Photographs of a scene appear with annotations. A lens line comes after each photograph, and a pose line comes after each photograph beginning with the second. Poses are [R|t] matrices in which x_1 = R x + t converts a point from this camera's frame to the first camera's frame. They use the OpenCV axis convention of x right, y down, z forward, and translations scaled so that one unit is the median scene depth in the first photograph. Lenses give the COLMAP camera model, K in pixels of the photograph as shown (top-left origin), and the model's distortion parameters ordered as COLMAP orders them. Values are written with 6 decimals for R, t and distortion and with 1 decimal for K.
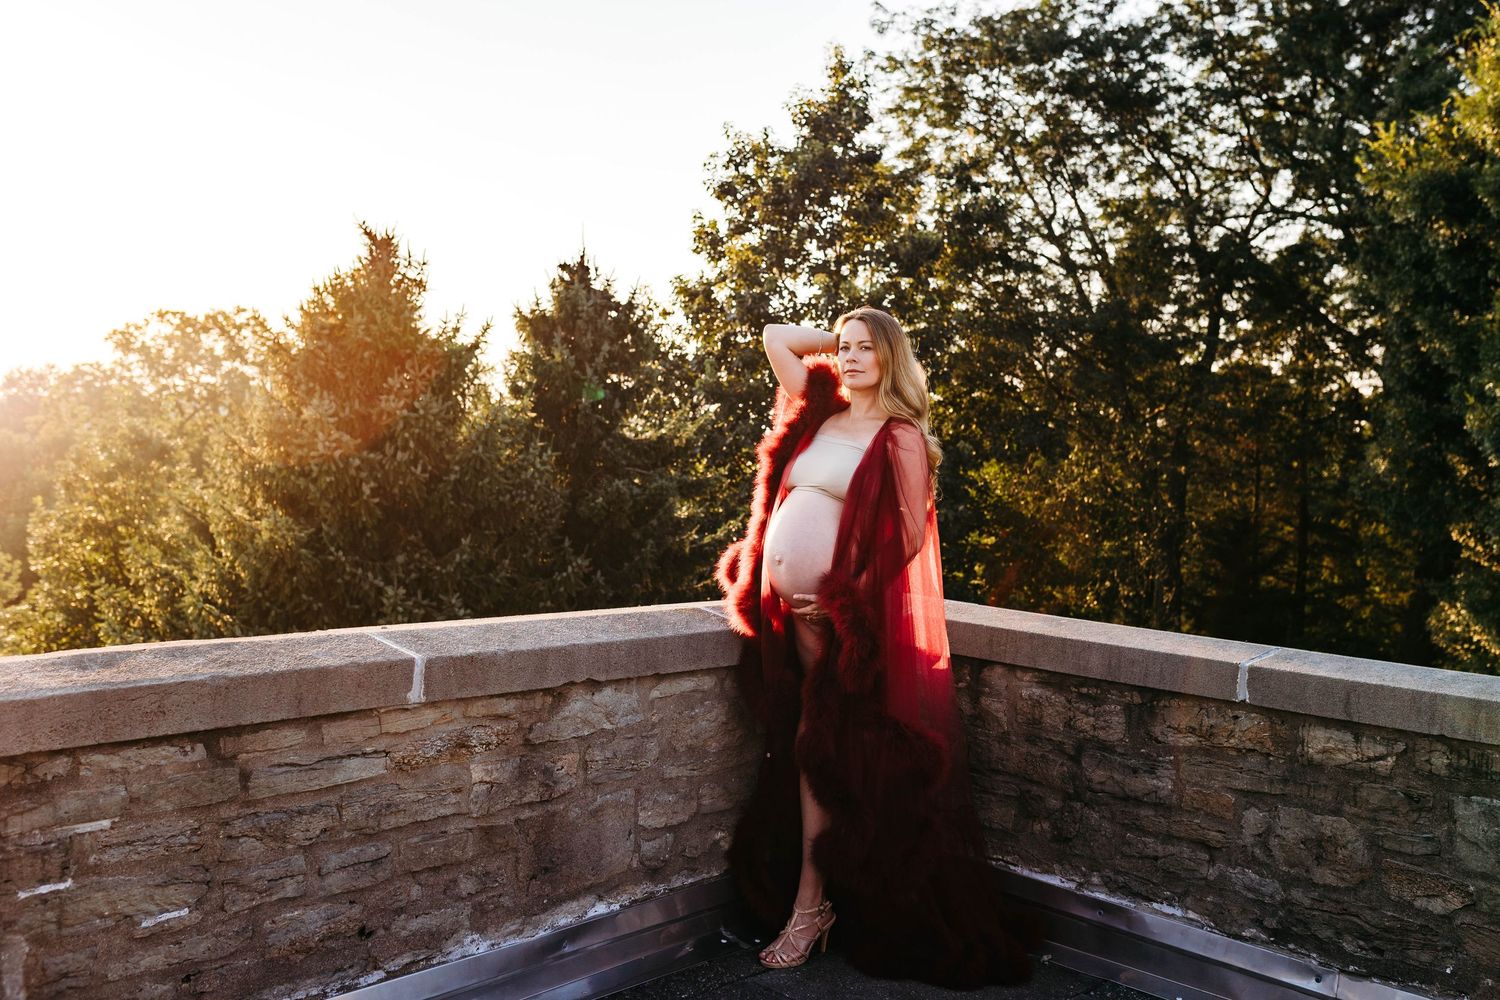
lens RADIAL K [[1405.9, 0, 750.4], [0, 1405.9, 574.7], [0, 0, 1]] dist [-0.012438, 0.001079]
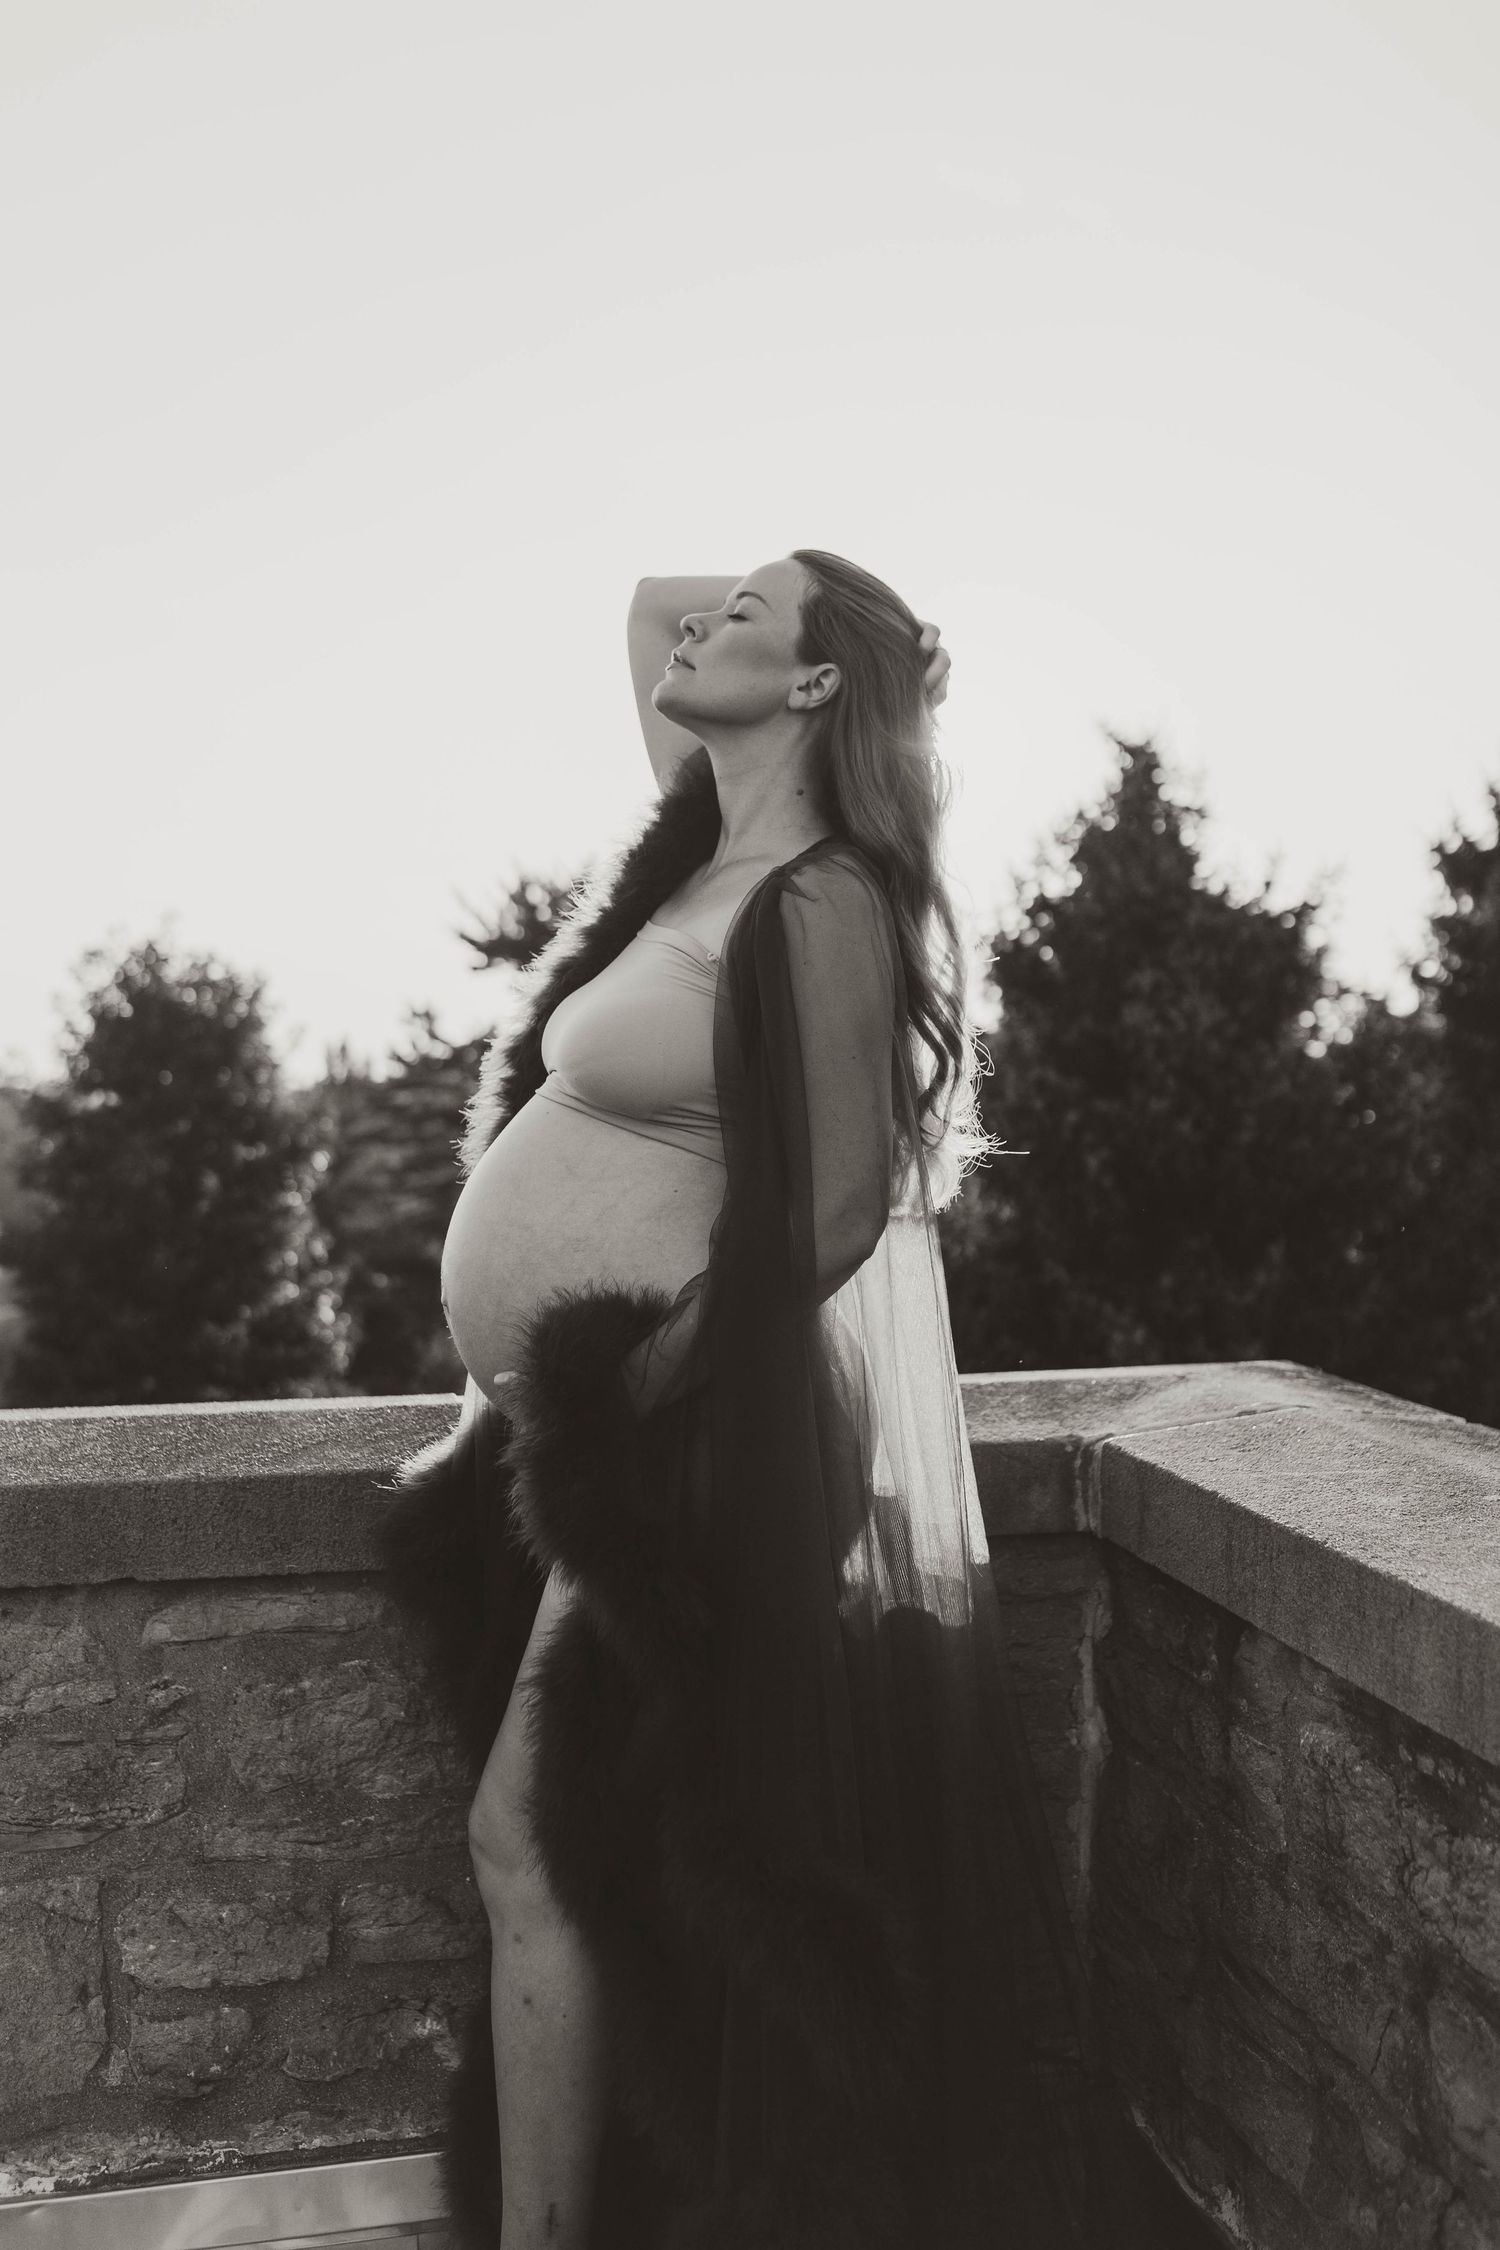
lens RADIAL K [[2108.9, 0, 711.1], [0, 2108.9, 1134.9], [0, 0, 1]] dist [-0.012438, 0.001079]
pose [[0.809482, -0.036329, -0.586020, 0.371384], [-0.010842, 0.996989, -0.076783, -0.007150], [0.587045, 0.068508, 0.806651, 0.580888]]
